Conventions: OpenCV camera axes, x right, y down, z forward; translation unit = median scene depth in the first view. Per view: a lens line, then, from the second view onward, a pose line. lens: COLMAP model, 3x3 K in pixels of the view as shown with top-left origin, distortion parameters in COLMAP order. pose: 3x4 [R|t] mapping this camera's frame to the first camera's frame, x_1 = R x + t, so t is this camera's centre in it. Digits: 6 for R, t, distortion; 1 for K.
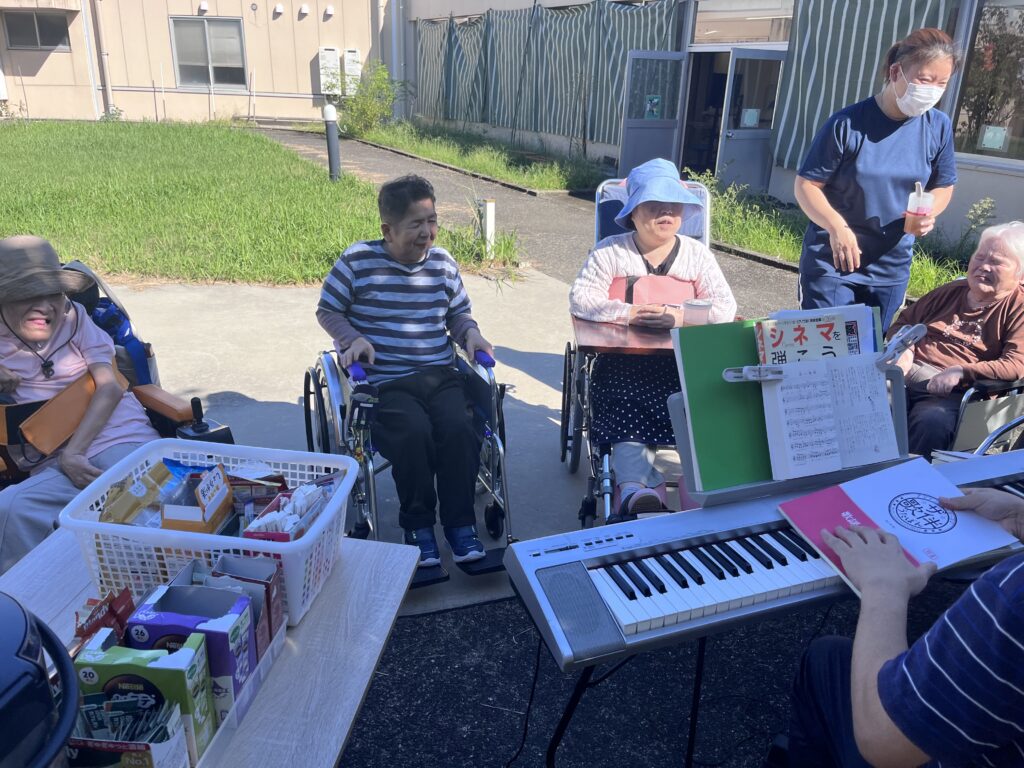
lens RADIAL K [[802.0, 0, 511.7], [0, 802.0, 382.1], [0, 0, 1]] dist [0.008080, -0.017263]
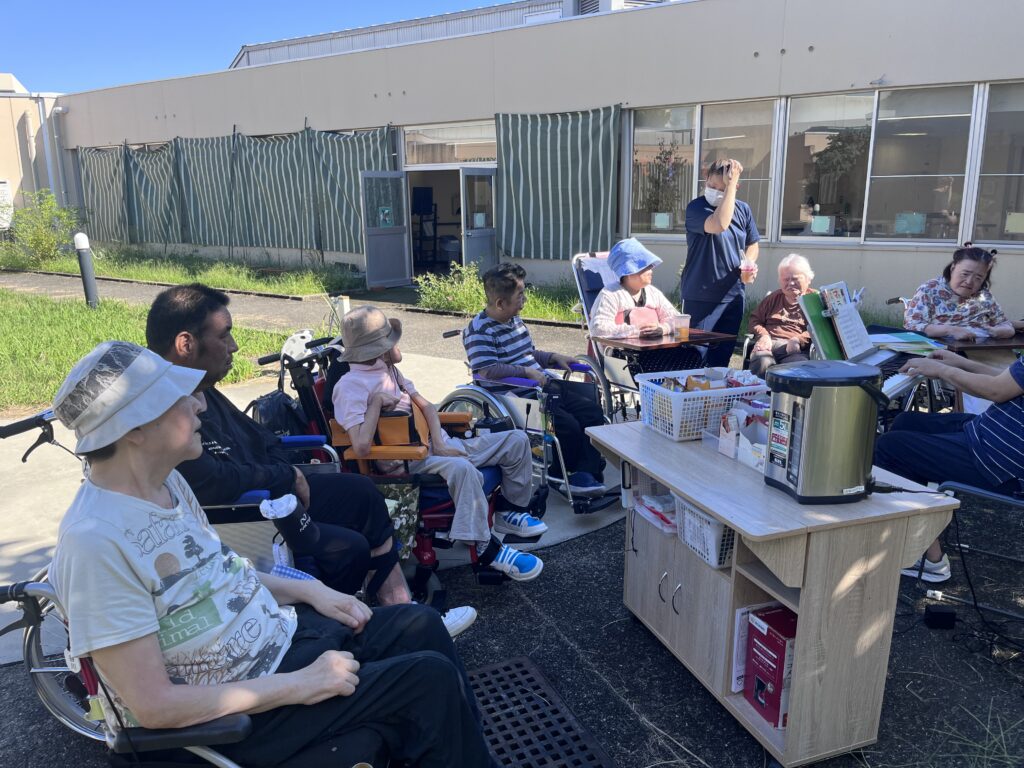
lens RADIAL K [[802.0, 0, 515.1], [0, 802.0, 383.4], [0, 0, 1]] dist [0.008080, -0.017263]
pose [[0.884367, -0.150240, 0.441953, -0.210351], [0.205130, 0.975554, -0.078840, 0.025082], [-0.419304, 0.160381, 0.893567, -0.086018]]
